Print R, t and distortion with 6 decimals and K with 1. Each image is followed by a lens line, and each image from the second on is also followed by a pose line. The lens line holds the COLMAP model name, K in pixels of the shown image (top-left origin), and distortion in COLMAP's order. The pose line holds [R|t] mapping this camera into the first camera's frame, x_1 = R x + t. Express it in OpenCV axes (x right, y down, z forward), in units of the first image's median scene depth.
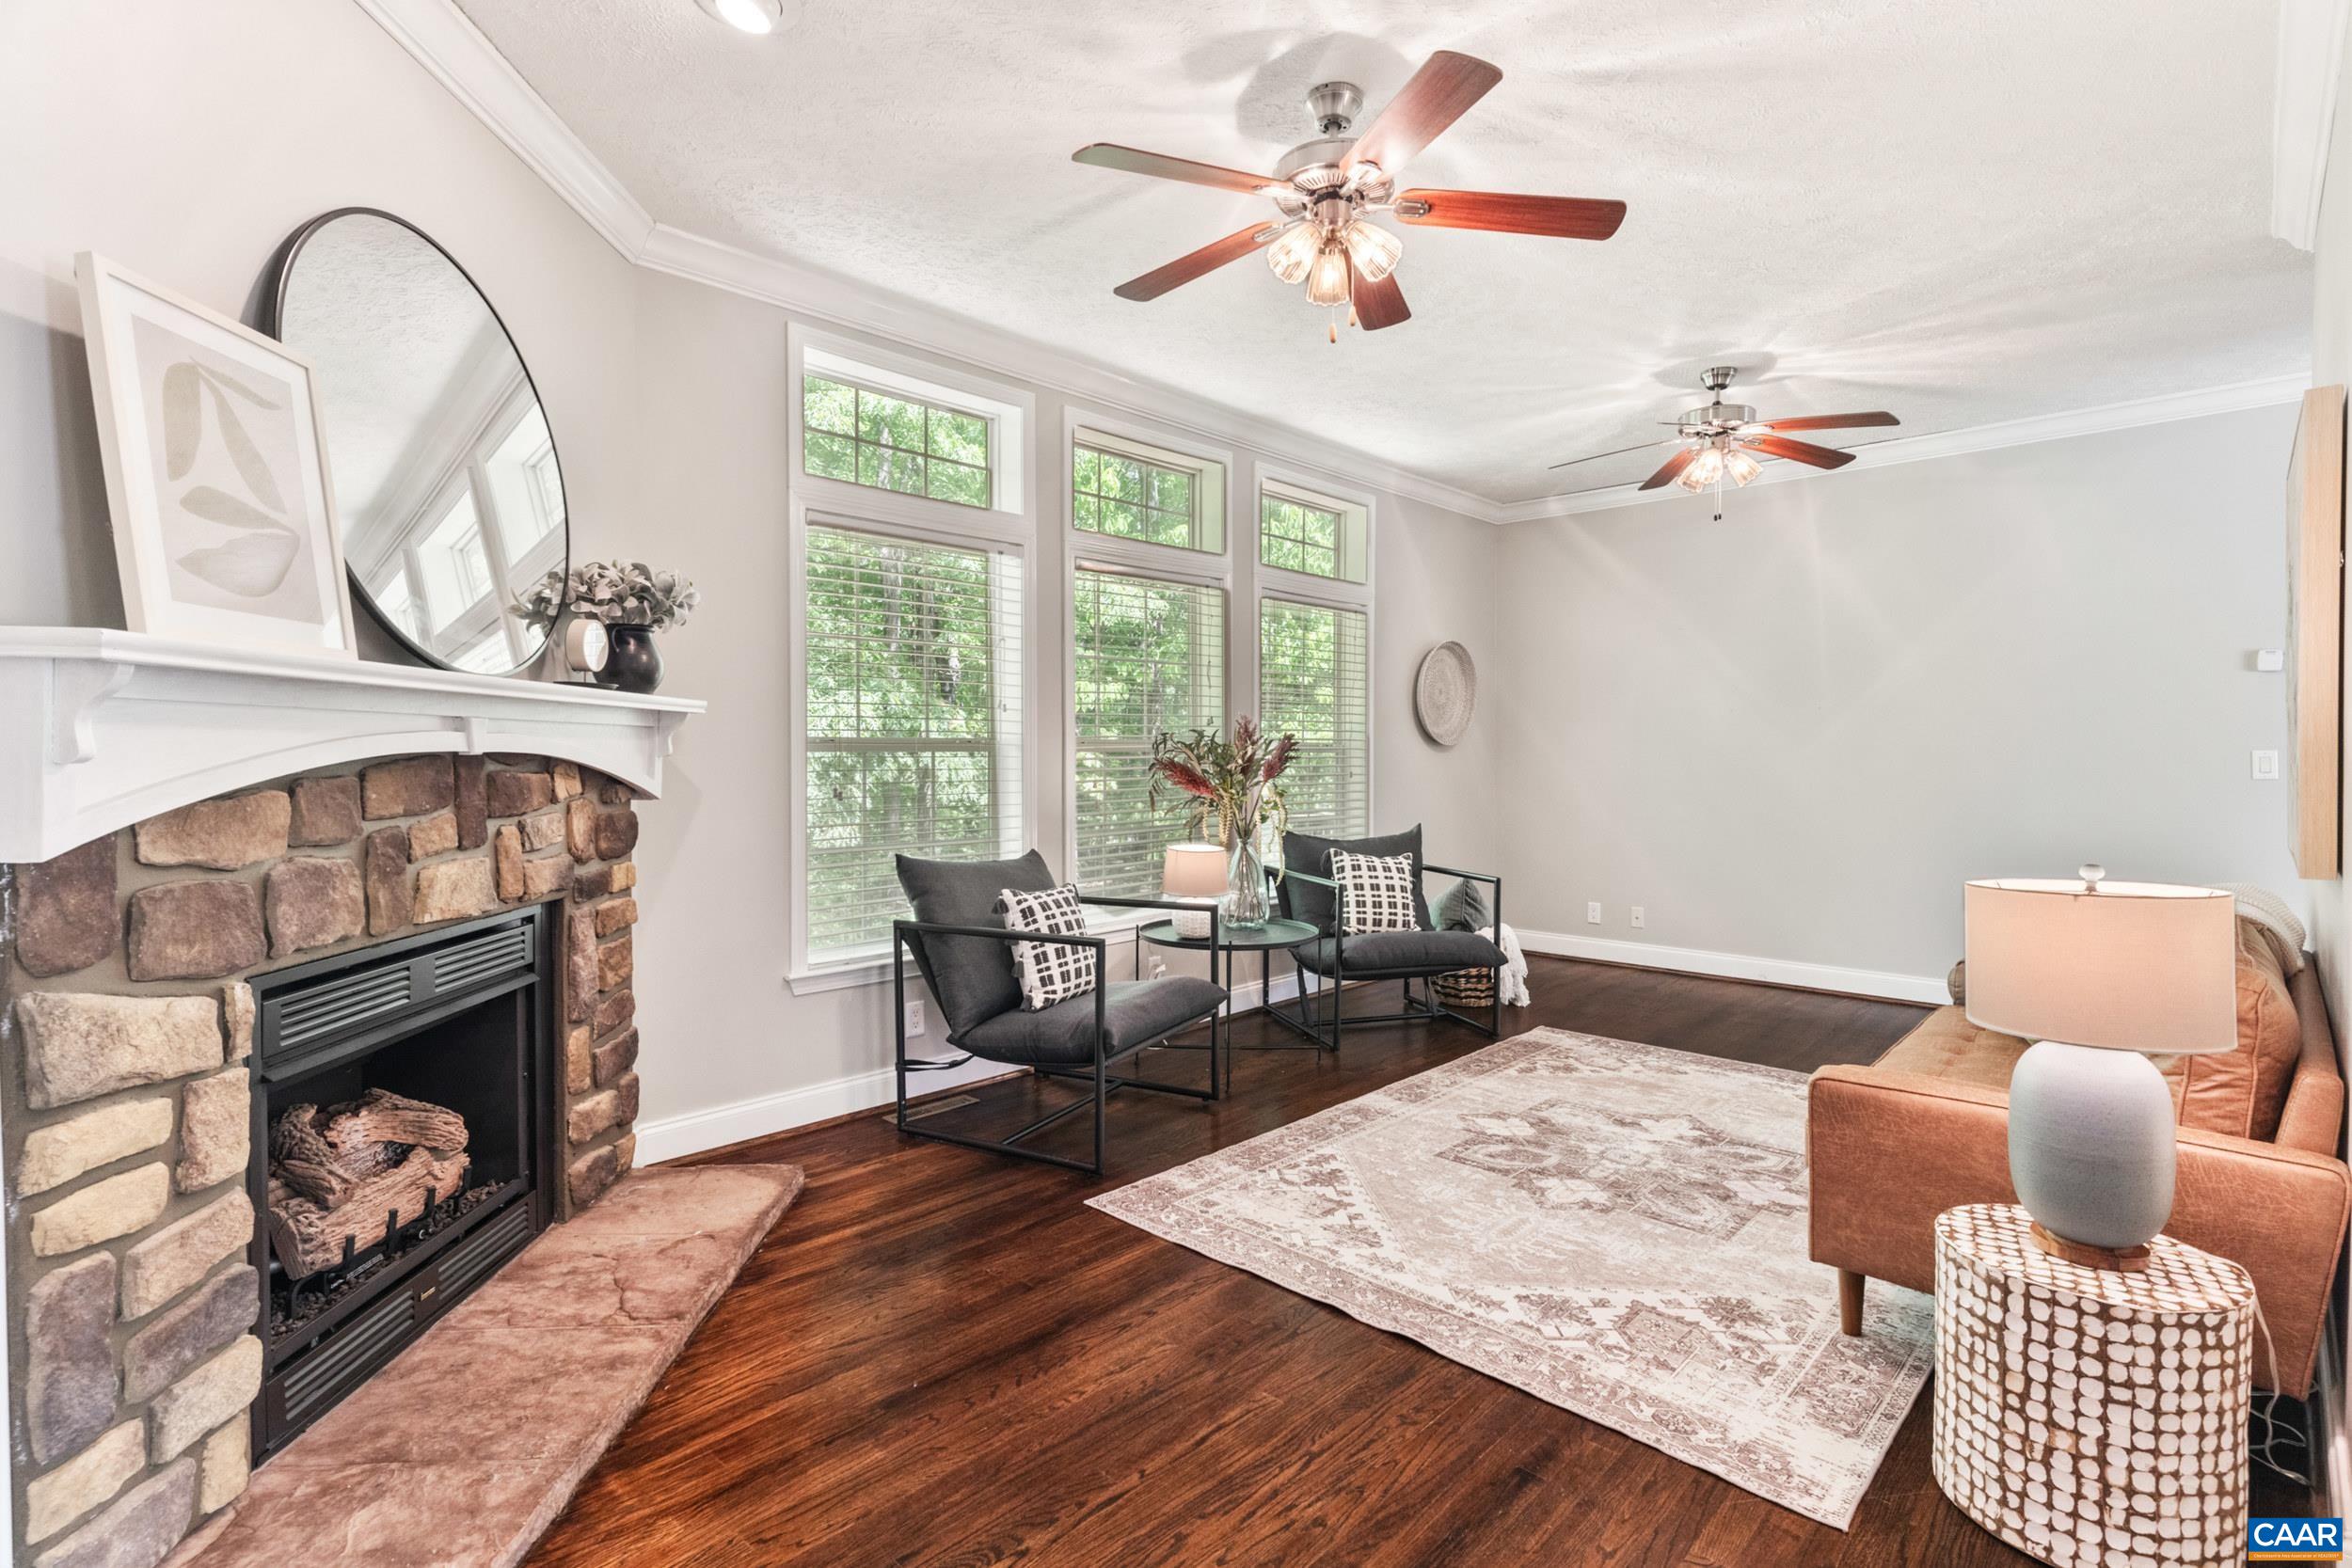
lens RADIAL K [[1124.5, 0, 1175.4], [0, 1124.5, 772.2], [0, 0, 1]] dist [0.001634, -0.000261]
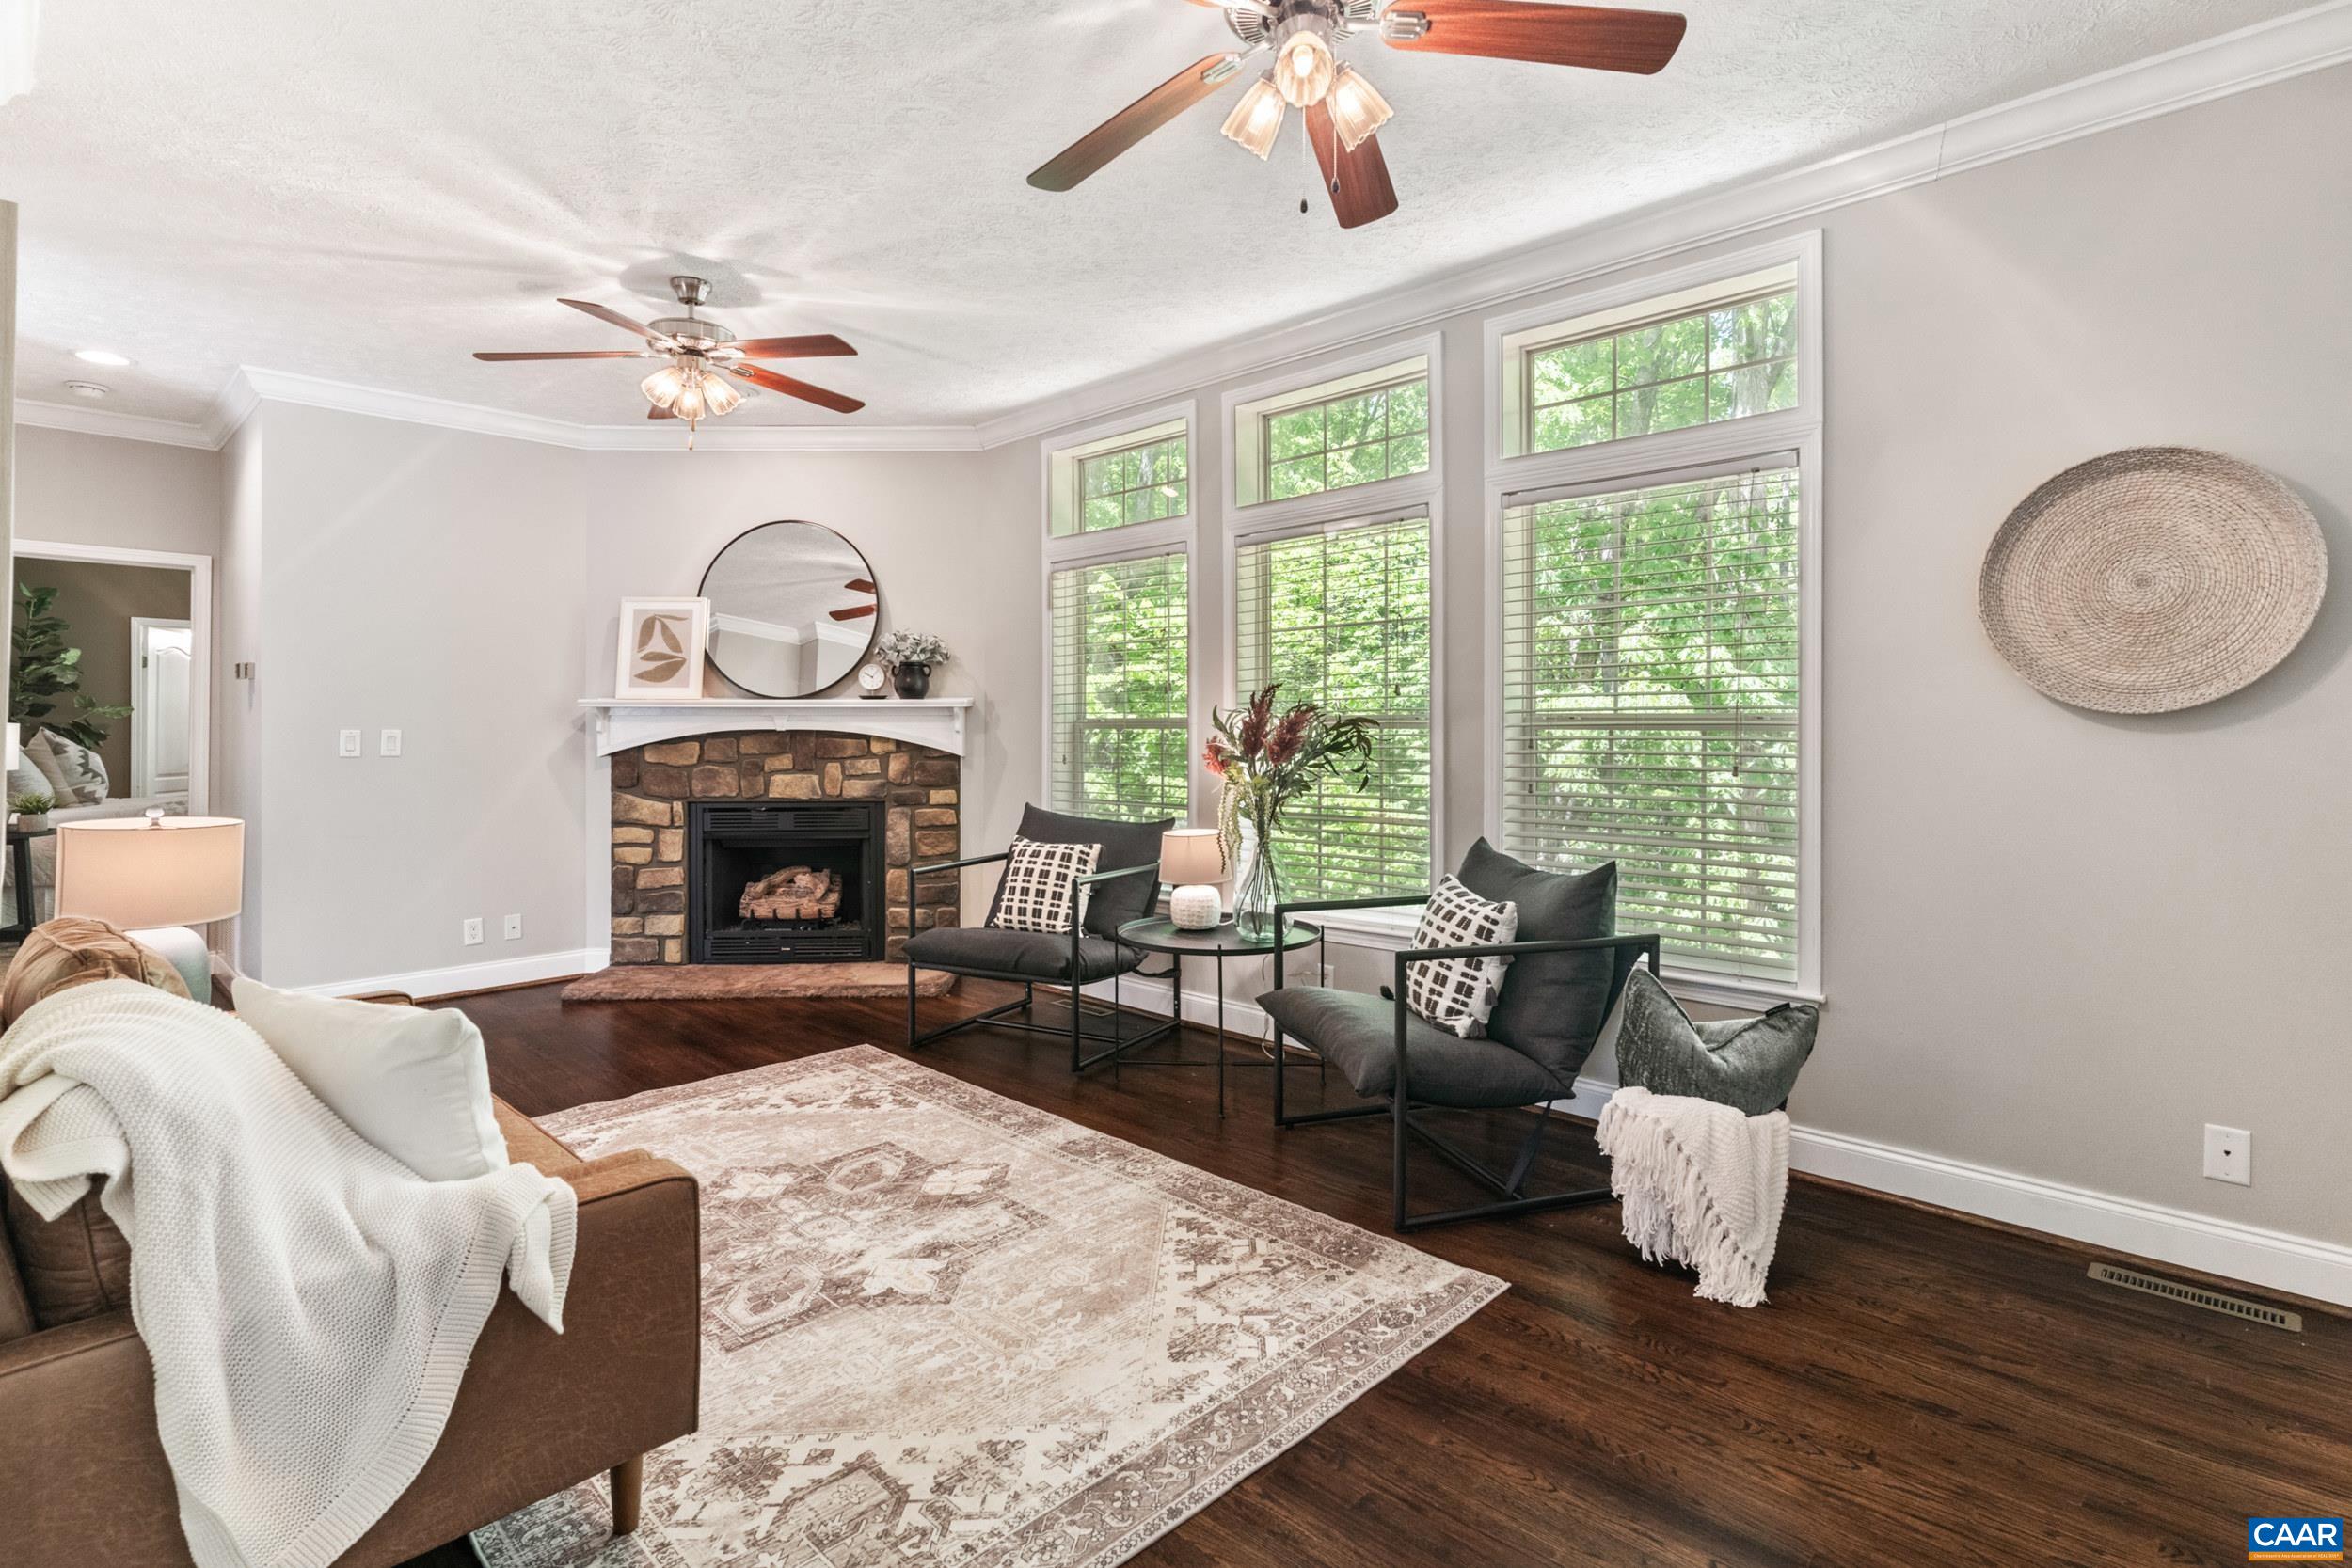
lens RADIAL K [[1143.6, 0, 1180.7], [0, 1143.6, 720.2], [0, 0, 1]] dist [0.000674, -0.001139]
pose [[-0.012458, -0.007724, -0.999893, 1.278010], [-0.018010, 0.999810, -0.007499, -0.024869], [0.999760, 0.017915, -0.012594, 1.313102]]
